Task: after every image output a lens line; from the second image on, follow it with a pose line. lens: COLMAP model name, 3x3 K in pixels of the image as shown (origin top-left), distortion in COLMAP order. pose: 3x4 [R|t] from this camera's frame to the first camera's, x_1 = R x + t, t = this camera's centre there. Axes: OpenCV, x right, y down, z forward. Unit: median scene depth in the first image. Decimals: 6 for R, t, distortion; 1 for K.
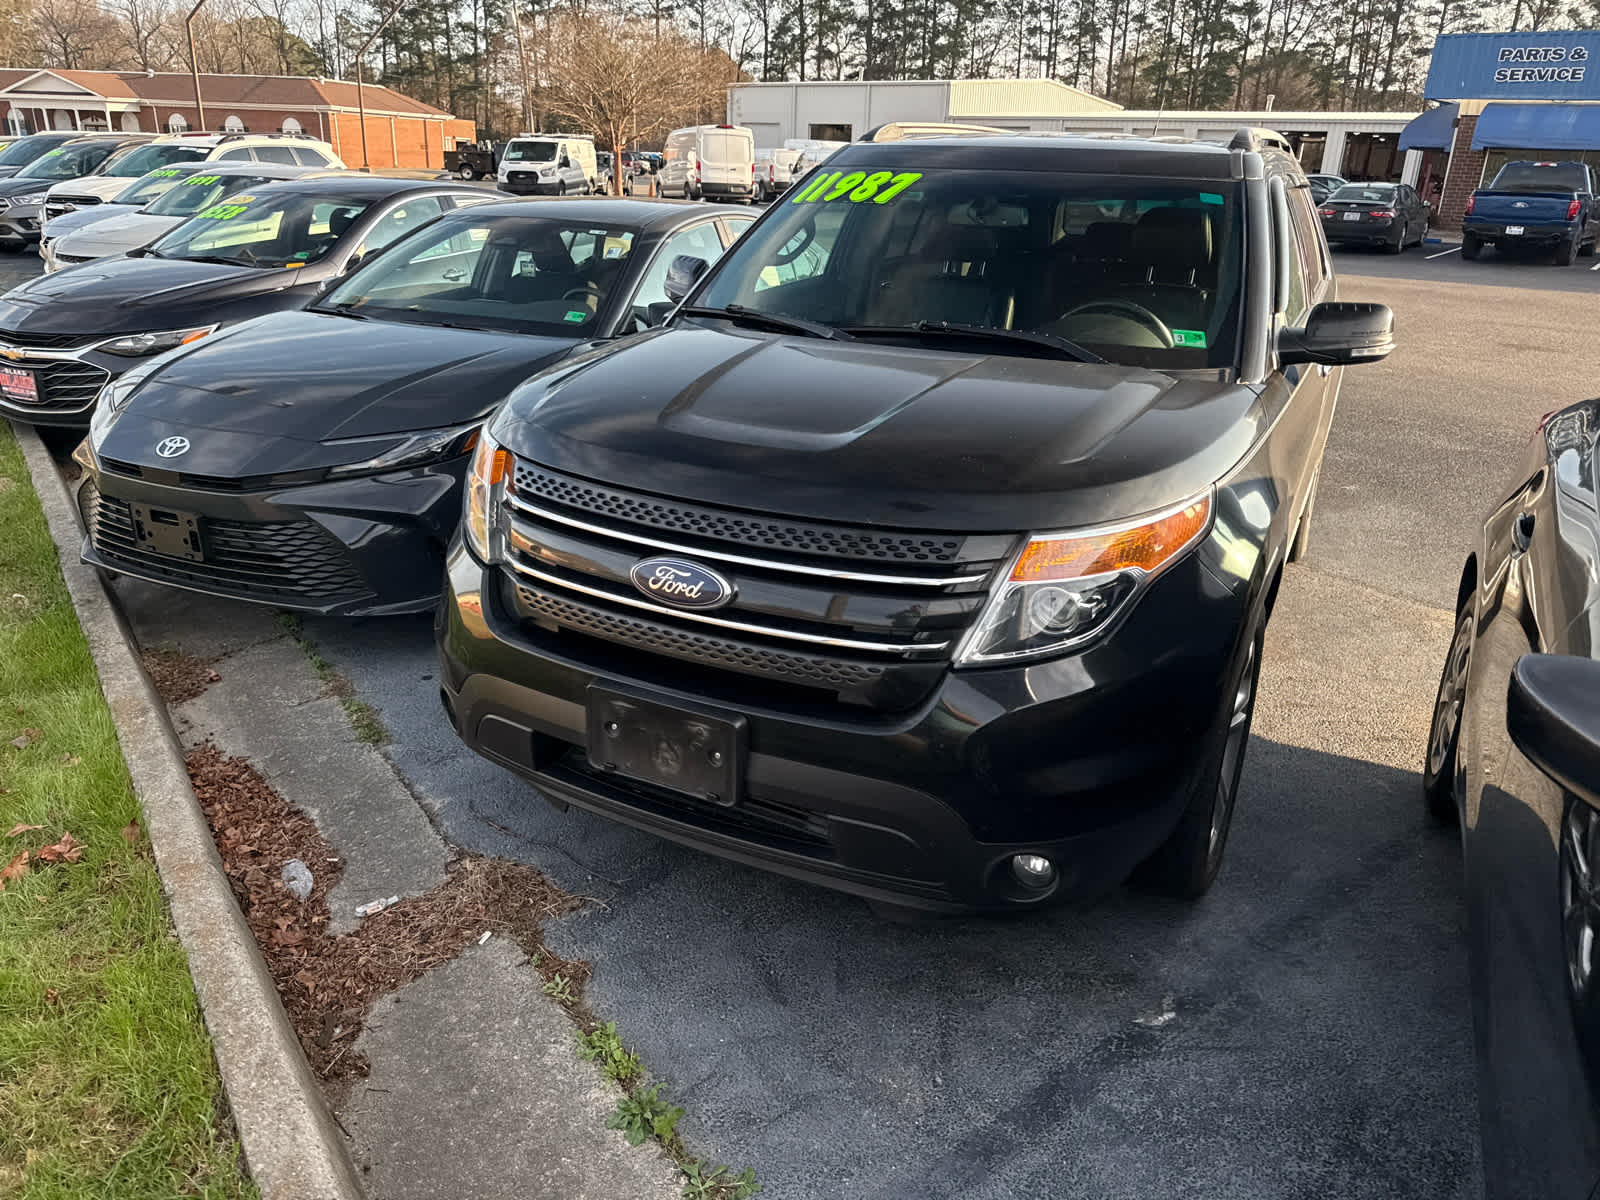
lens RADIAL K [[1149.2, 0, 813.5], [0, 1149.2, 596.2], [0, 0, 1]] dist [0.020051, -0.021958]
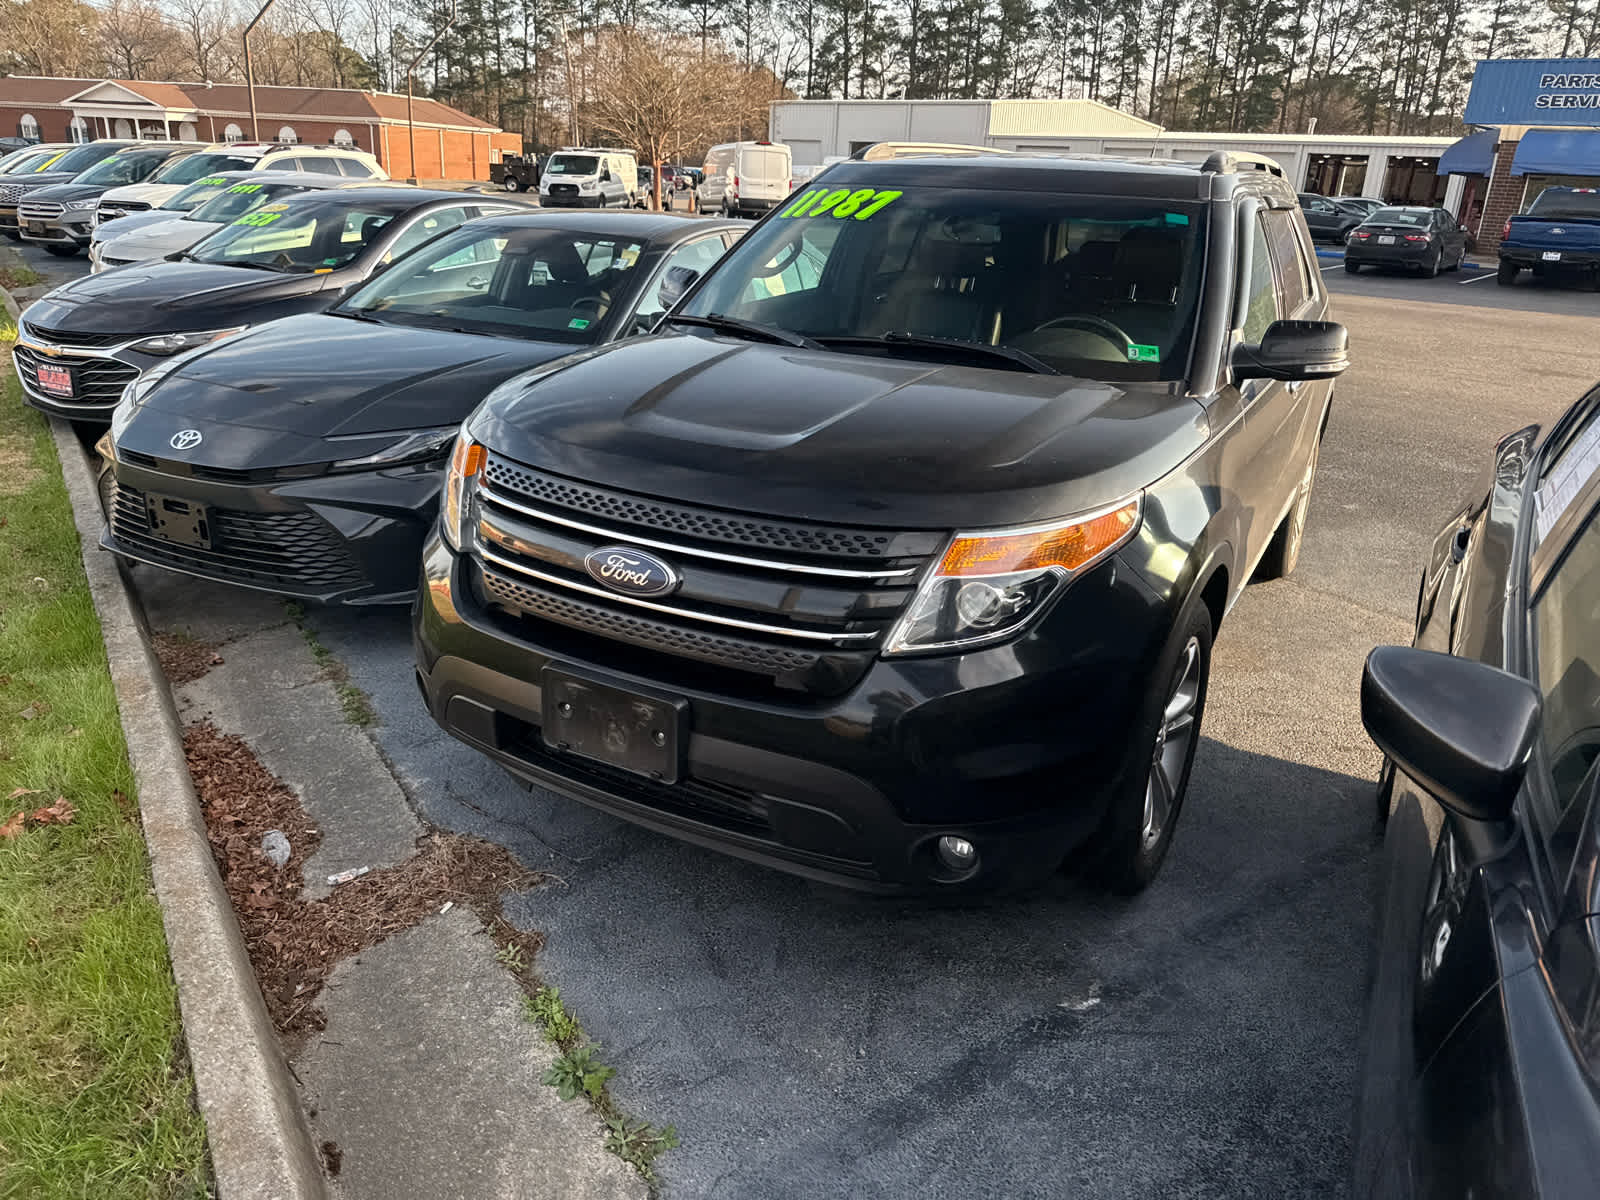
lens RADIAL K [[1149.2, 0, 812.5], [0, 1149.2, 587.0], [0, 0, 1]] dist [0.020051, -0.021958]
pose [[0.999298, 0.023480, -0.029208, 0.051277], [-0.024049, 0.999524, -0.019307, 0.011939], [0.028741, 0.019995, 0.999387, -0.032572]]
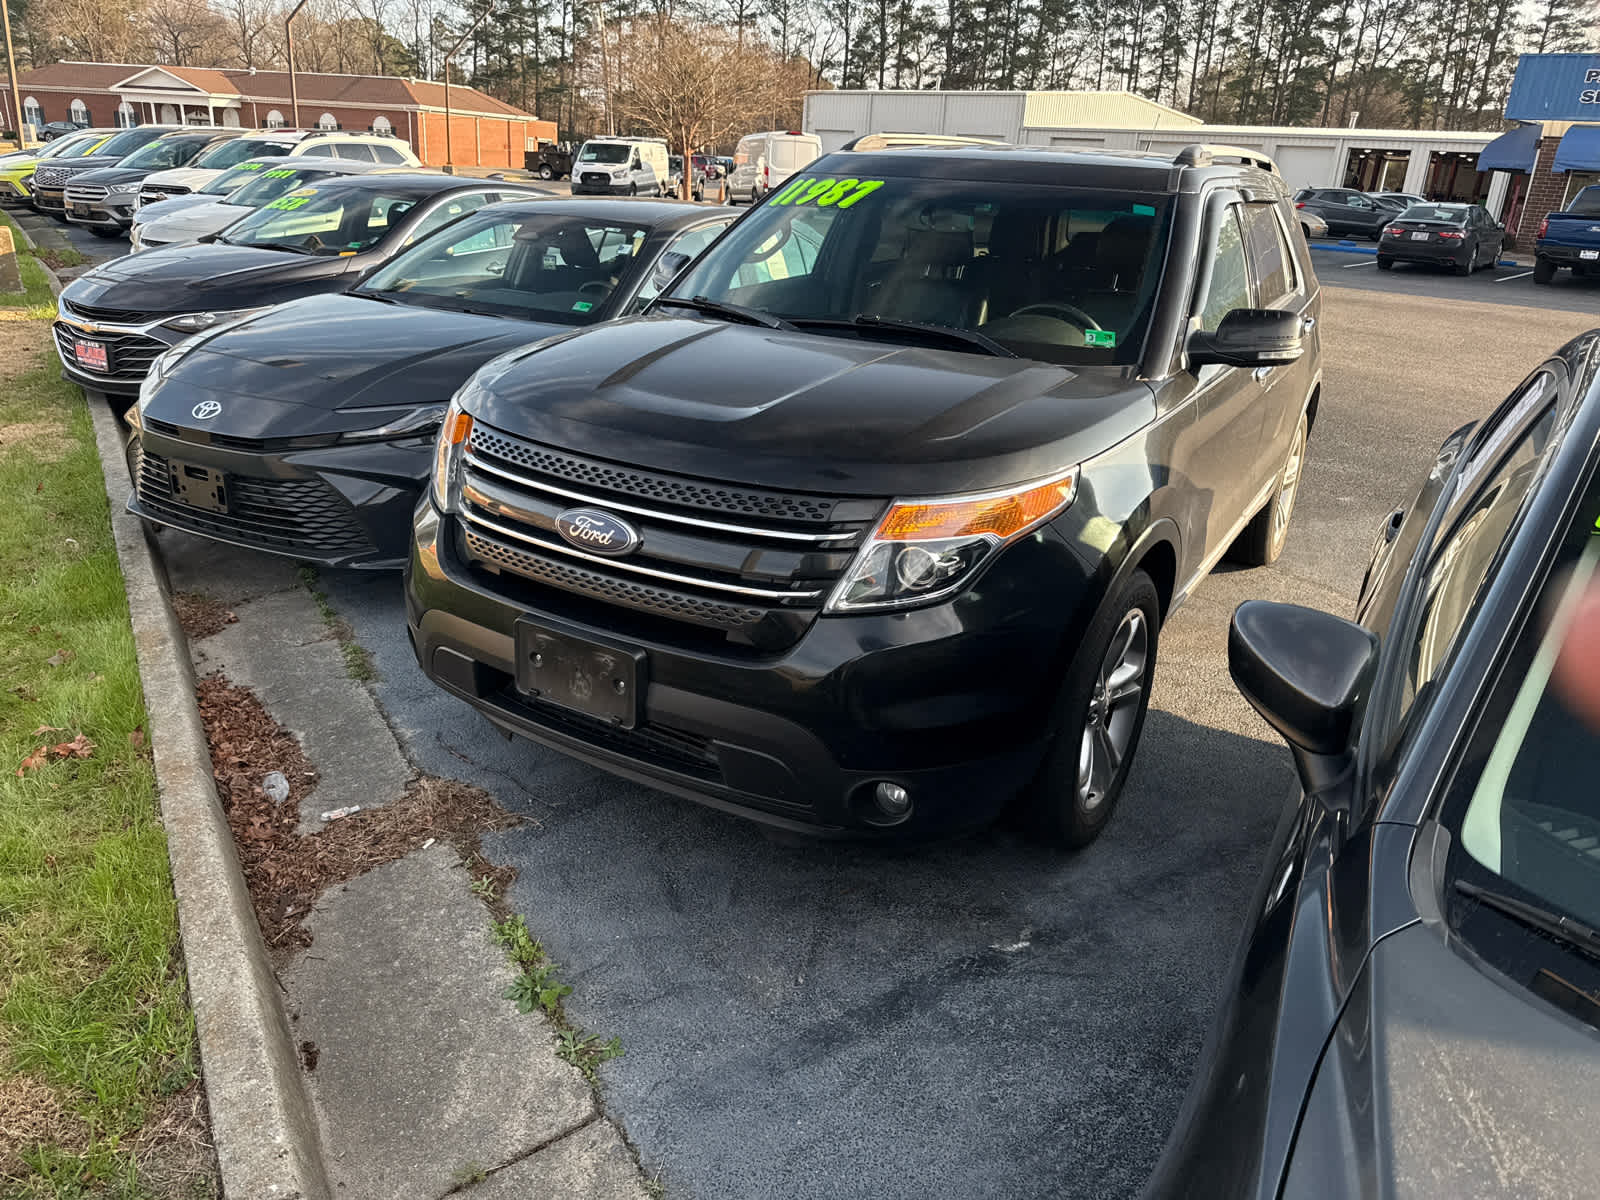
lens RADIAL K [[1149.2, 0, 799.7], [0, 1149.2, 586.0], [0, 0, 1]] dist [0.020051, -0.021958]
pose [[0.997050, 0.044515, -0.062530, 0.098074], [-0.045318, 0.998907, -0.011477, 0.028758], [0.061951, 0.014277, 0.997977, -0.078075]]
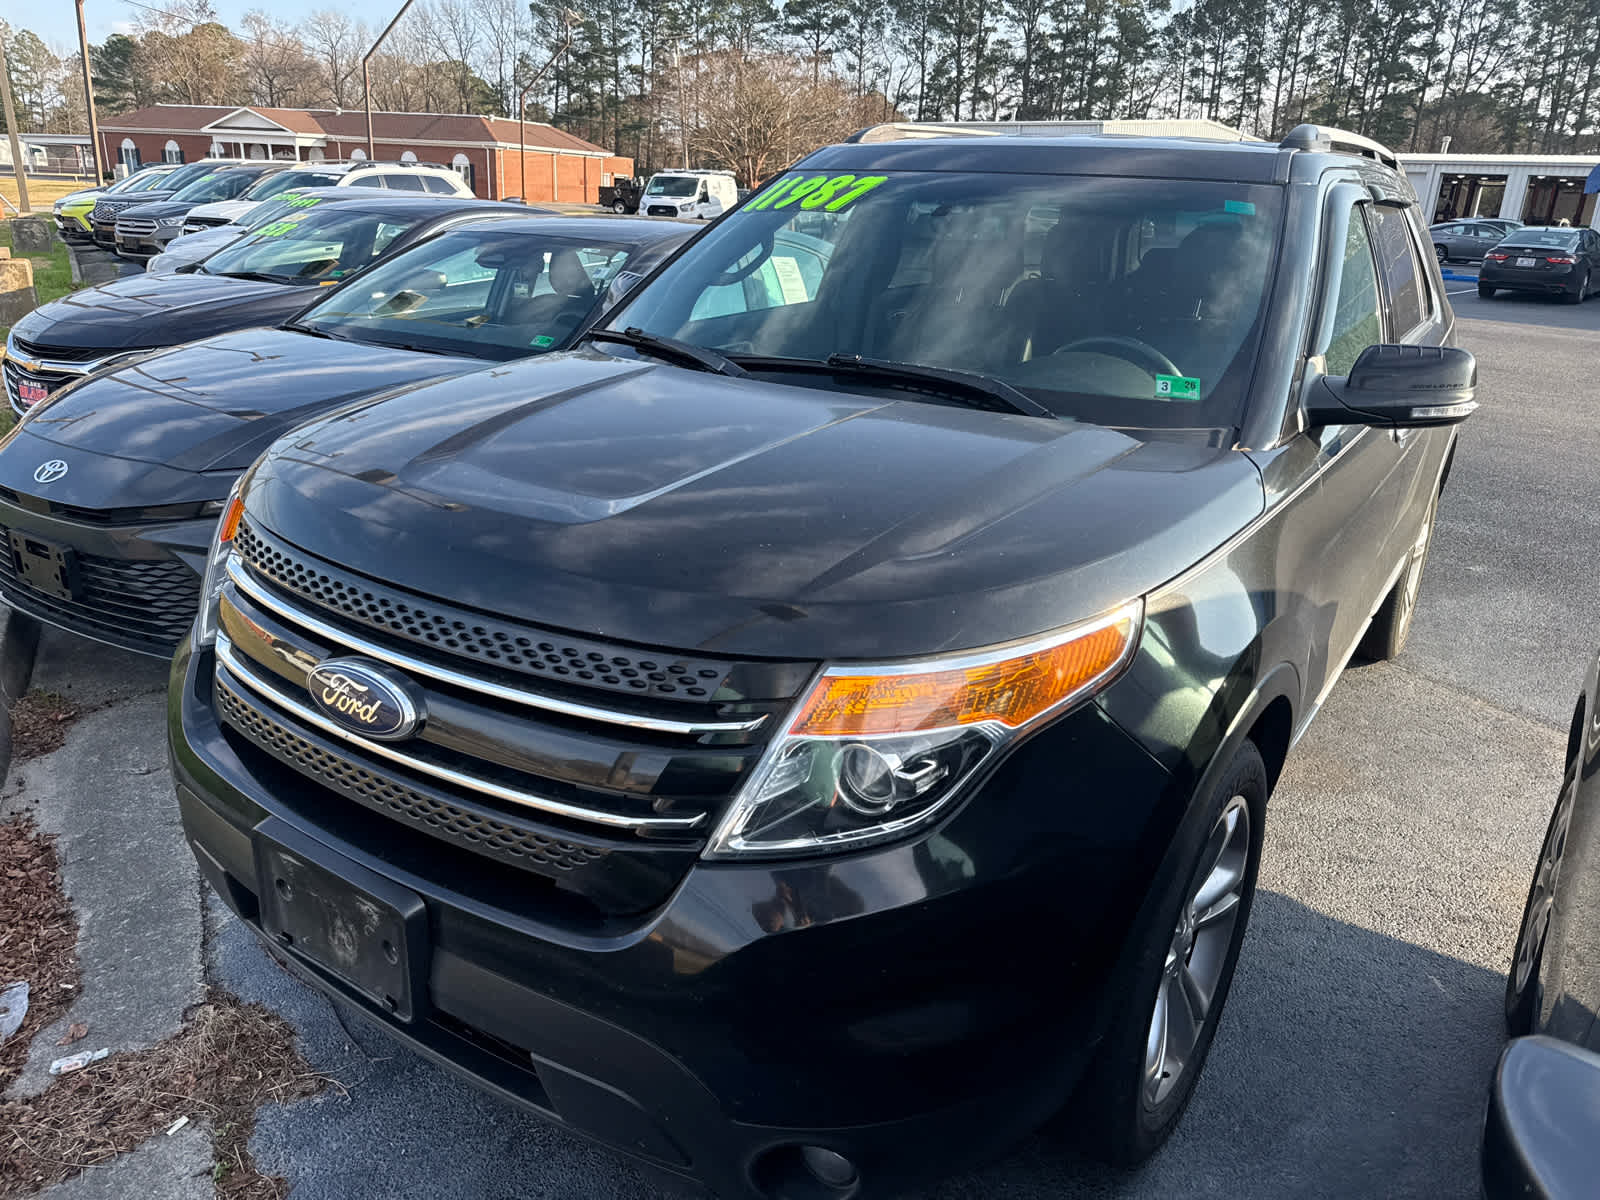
lens RADIAL K [[1149.2, 0, 808.3], [0, 1149.2, 590.6], [0, 0, 1]] dist [0.020051, -0.021958]
pose [[0.991562, 0.052248, -0.118637, 0.148132], [-0.056310, 0.997928, -0.031139, -0.044110], [0.116764, 0.037556, 0.992449, 0.190469]]
